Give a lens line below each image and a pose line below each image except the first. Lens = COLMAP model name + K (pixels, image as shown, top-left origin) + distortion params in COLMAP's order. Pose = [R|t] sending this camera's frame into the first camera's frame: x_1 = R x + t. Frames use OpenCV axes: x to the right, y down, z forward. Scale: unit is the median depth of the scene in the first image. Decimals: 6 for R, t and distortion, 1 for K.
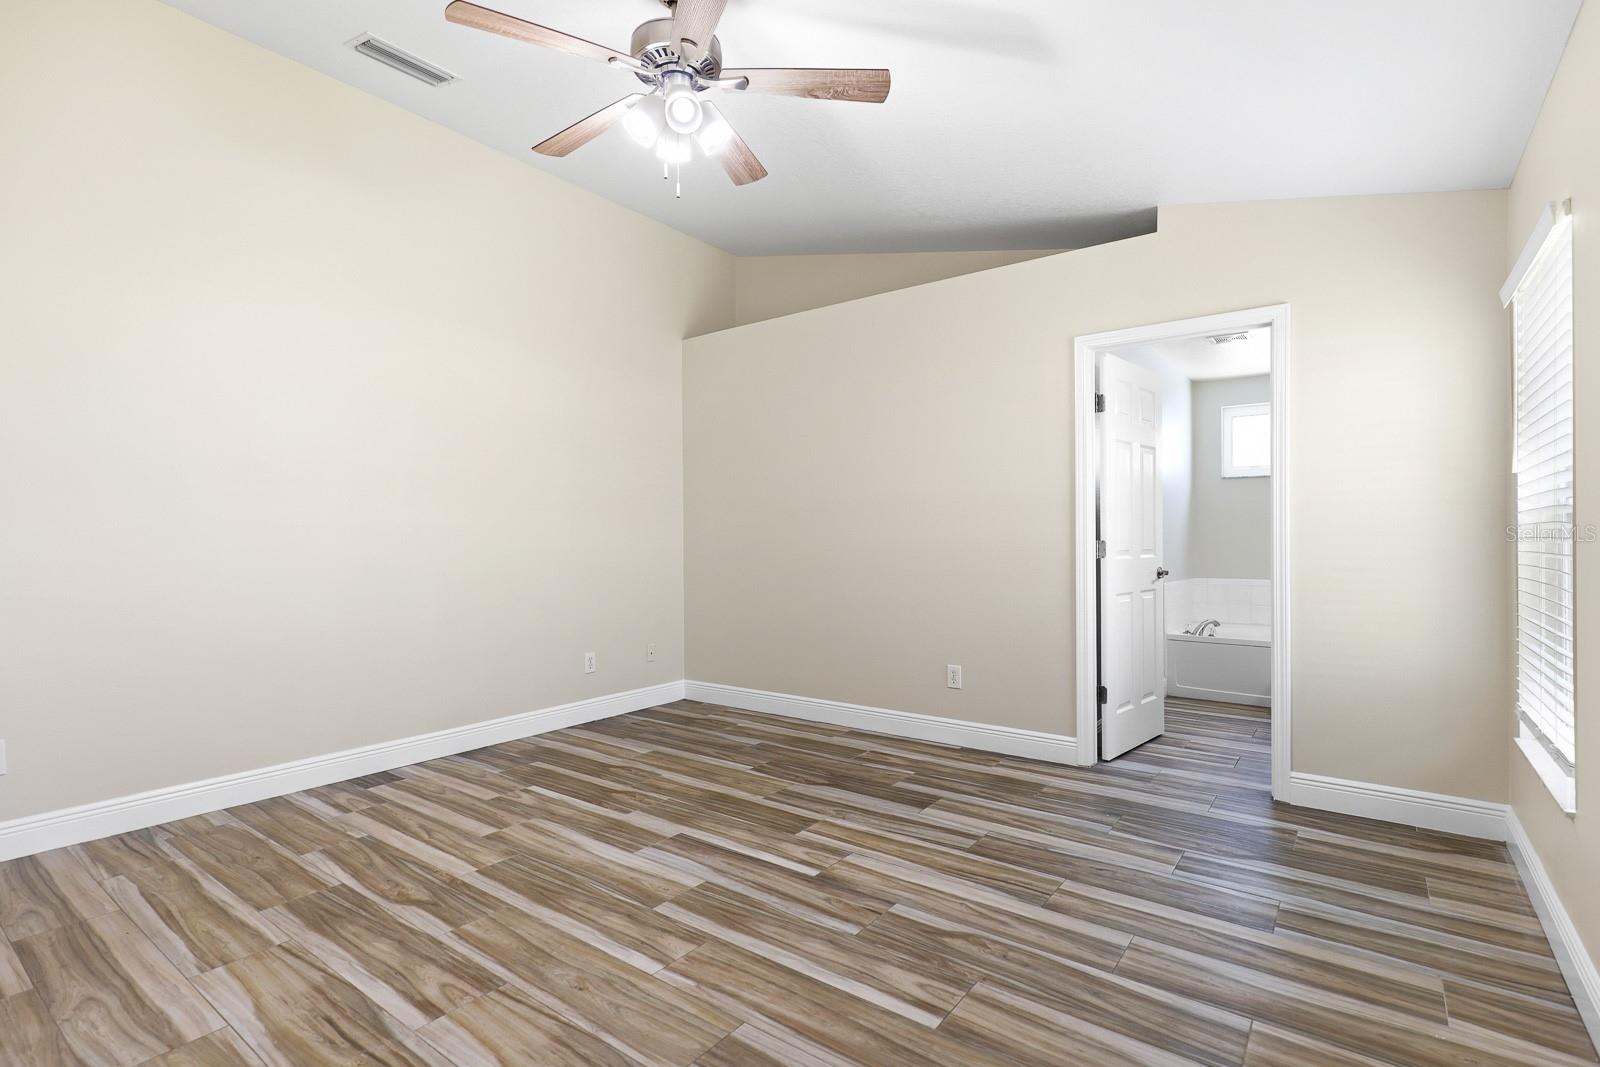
lens RADIAL K [[758.2, 0, 803.6], [0, 758.2, 543.4], [0, 0, 1]] dist [0.000712, -0.000077]
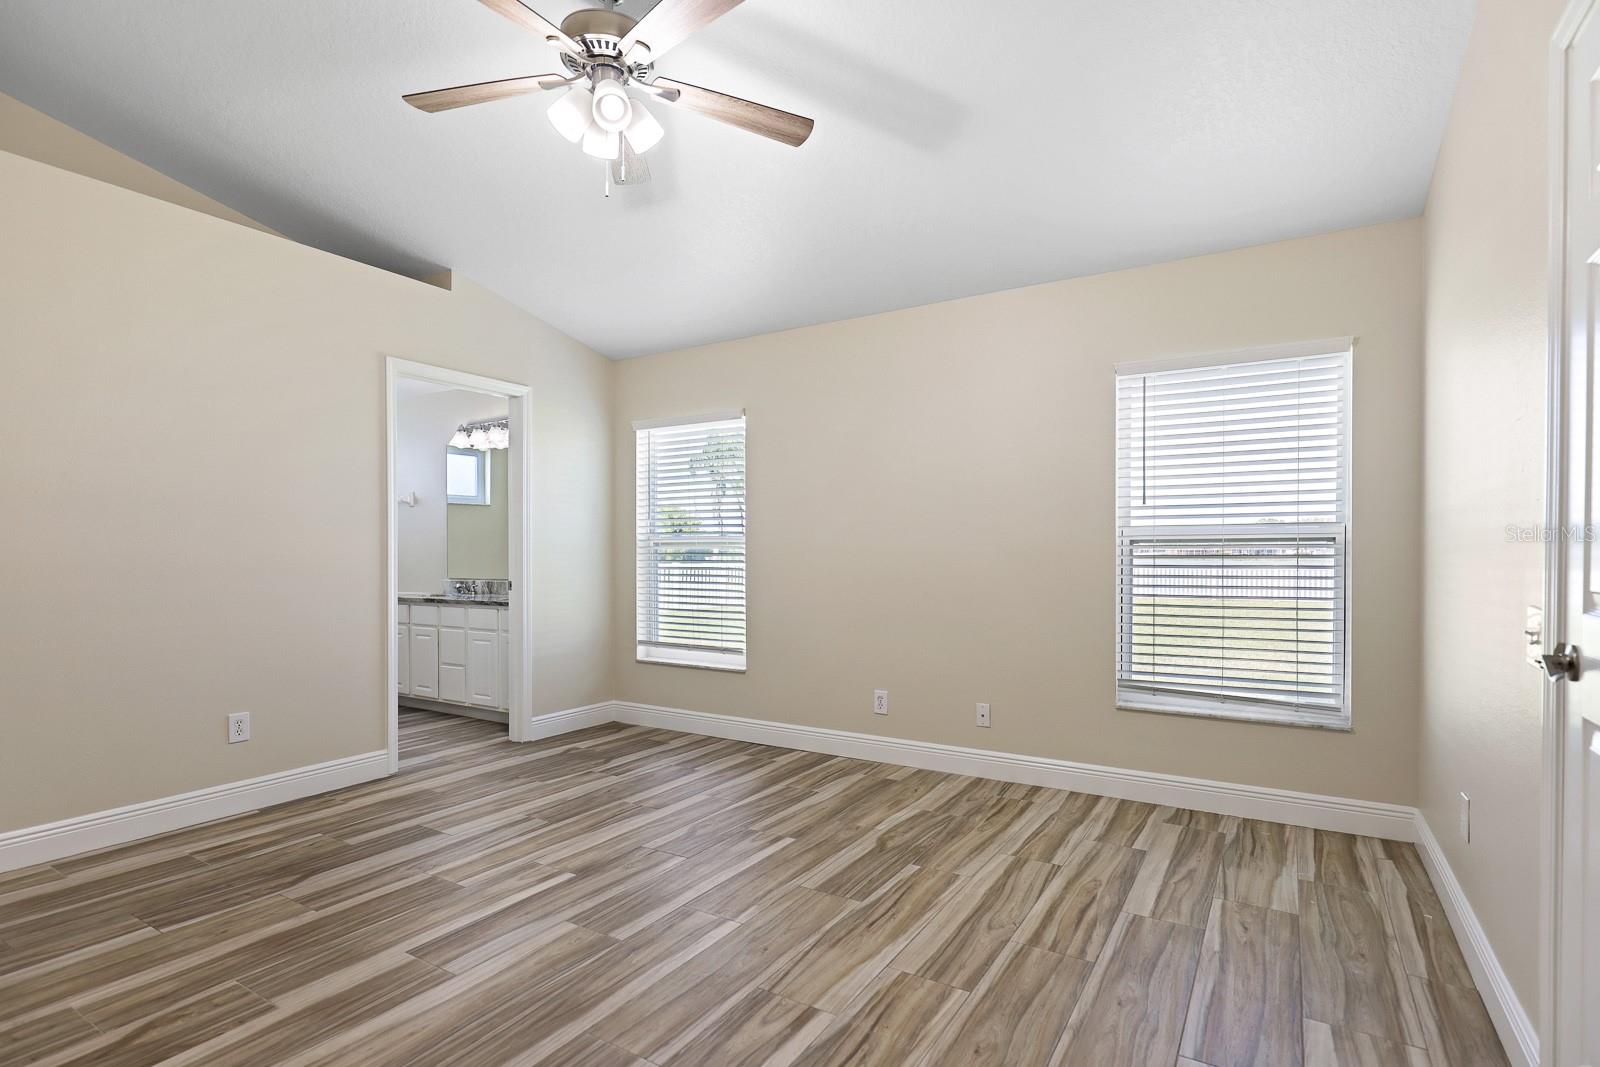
lens RADIAL K [[786.9, 0, 812.9], [0, 786.9, 559.4], [0, 0, 1]] dist [-0.000278, 0.000149]
pose [[-0.096266, -0.004321, 0.995346, -1.043643], [0.007226, 0.999961, 0.005040, 0.000621], [-0.995329, 0.007678, -0.096231, 0.739589]]
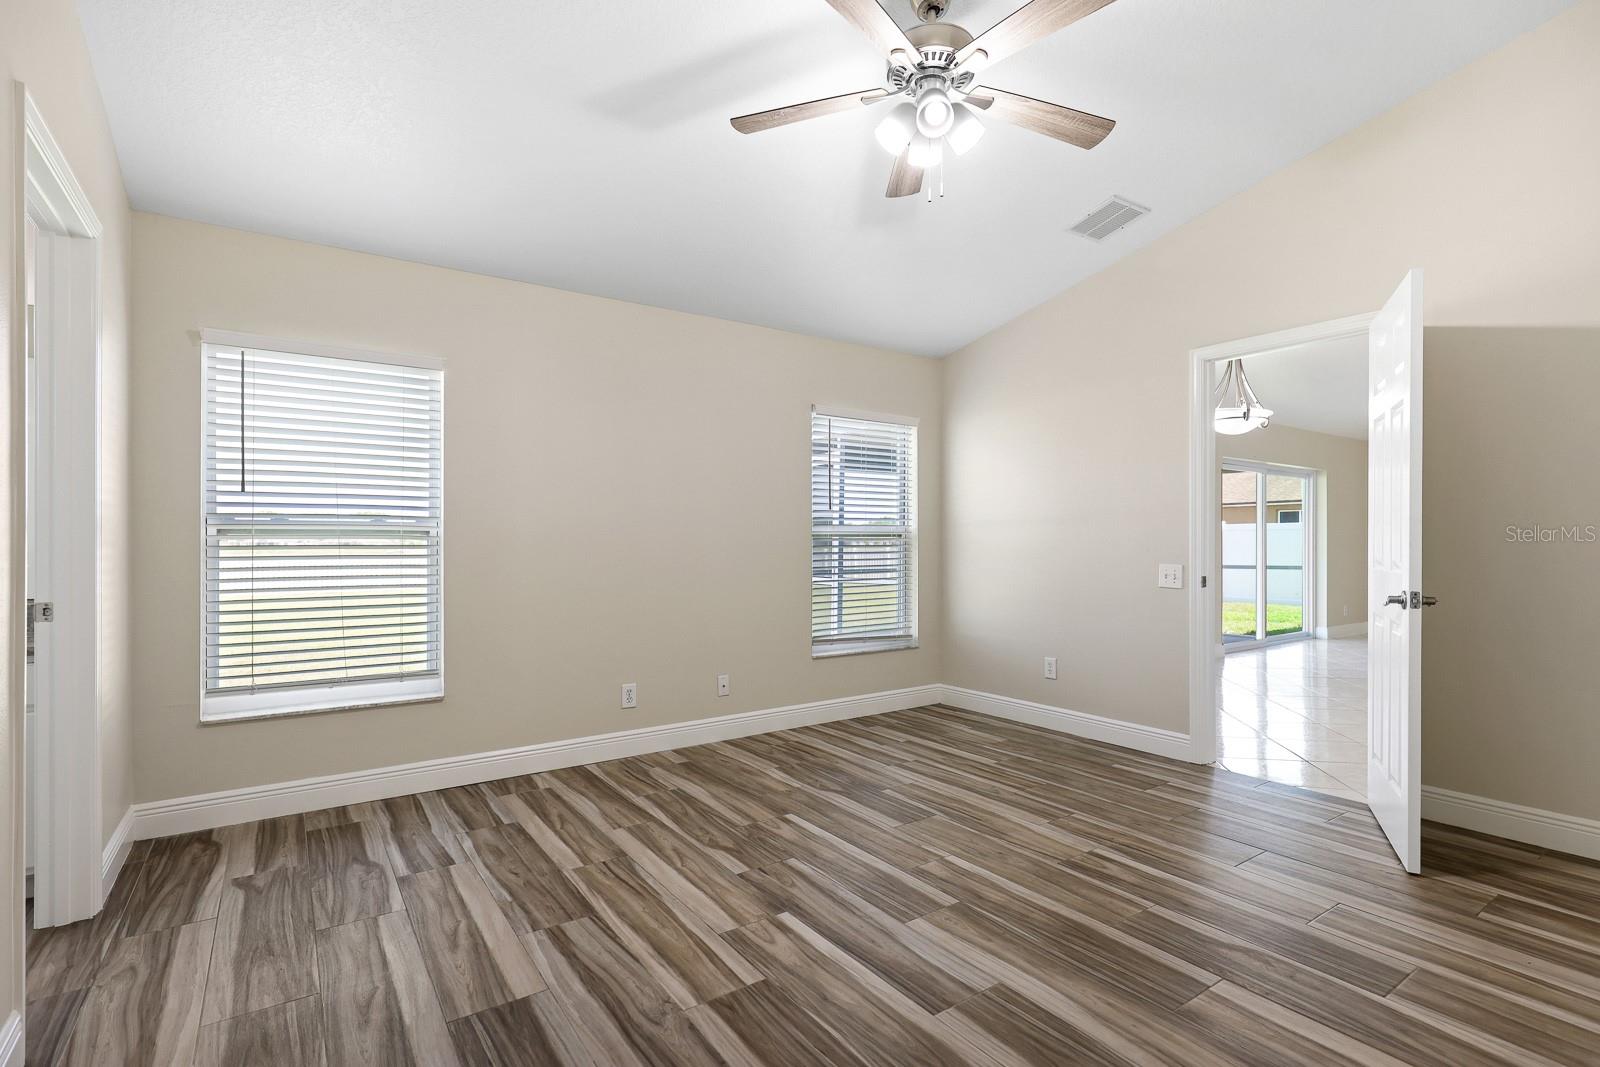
lens RADIAL K [[748.3, 0, 806.2], [0, 748.3, 539.1], [0, 0, 1]] dist [0.004249, 0.000316]
pose [[-0.948004, 0.009226, 0.318126, -0.286324], [0.009053, 0.999957, -0.002023, -0.008695], [-0.318131, 0.000962, -0.948046, 1.761209]]
